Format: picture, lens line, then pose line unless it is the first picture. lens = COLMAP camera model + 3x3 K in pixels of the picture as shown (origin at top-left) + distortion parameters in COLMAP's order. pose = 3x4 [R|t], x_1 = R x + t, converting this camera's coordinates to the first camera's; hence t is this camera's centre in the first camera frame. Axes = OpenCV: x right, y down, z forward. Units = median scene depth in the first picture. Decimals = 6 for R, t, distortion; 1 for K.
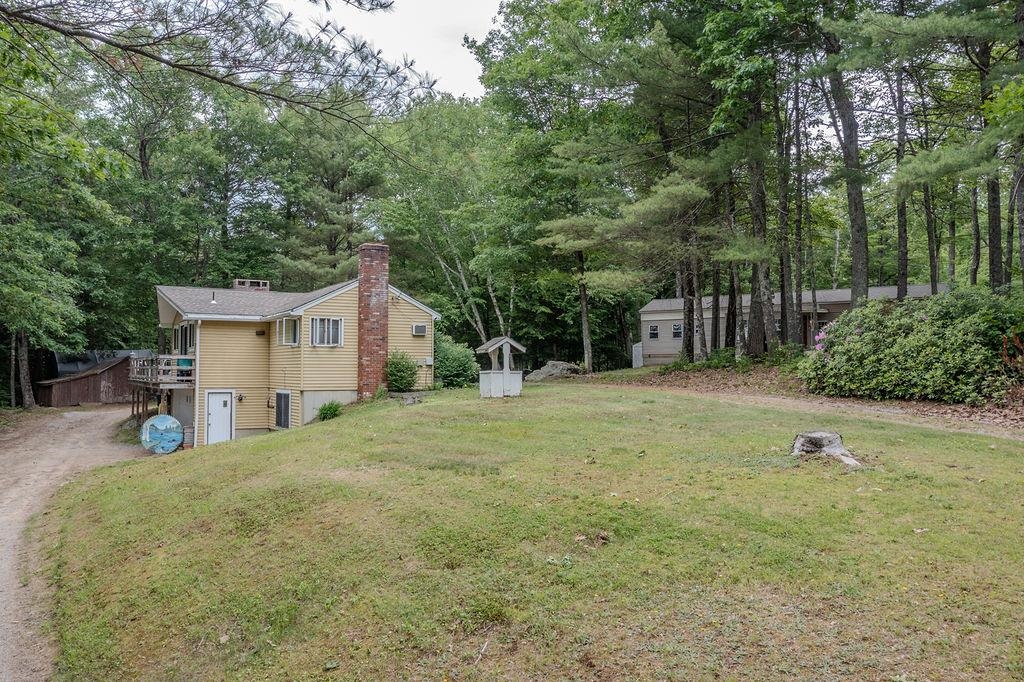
lens RADIAL K [[823.7, 0, 513.9], [0, 823.7, 339.6], [0, 0, 1]] dist [-0.018388, -0.004096]
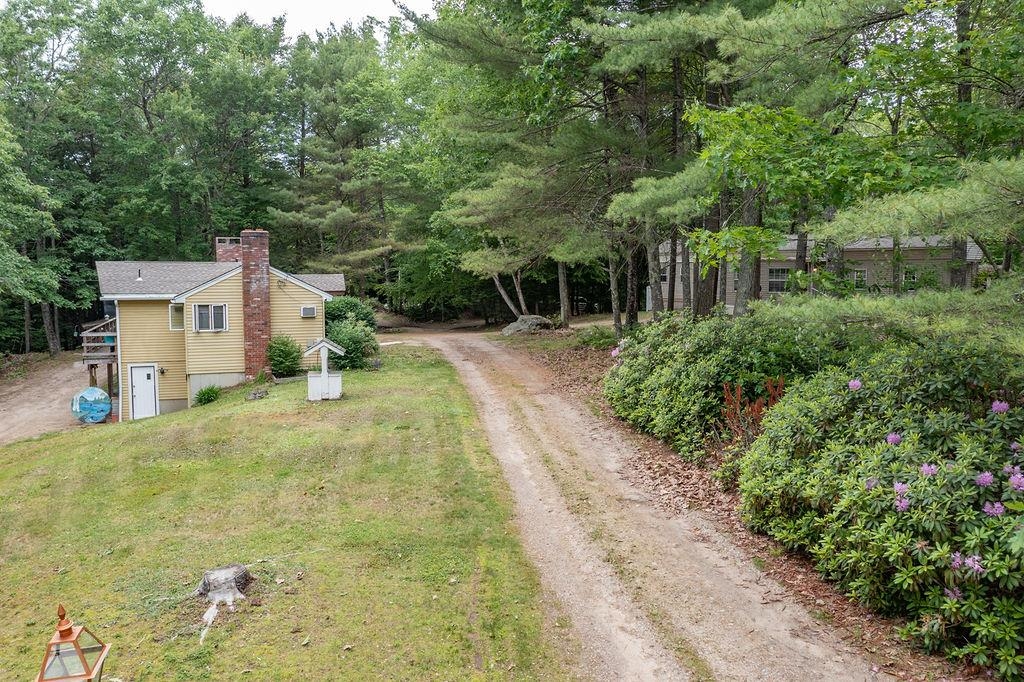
lens RADIAL K [[823.7, 0, 512.4], [0, 823.7, 339.1], [0, 0, 1]] dist [-0.018388, -0.004096]
pose [[0.985642, 0.012153, -0.168412, 0.301288], [0.008151, 0.992819, 0.119352, -0.096028], [0.168653, -0.119011, 0.978464, 0.042905]]
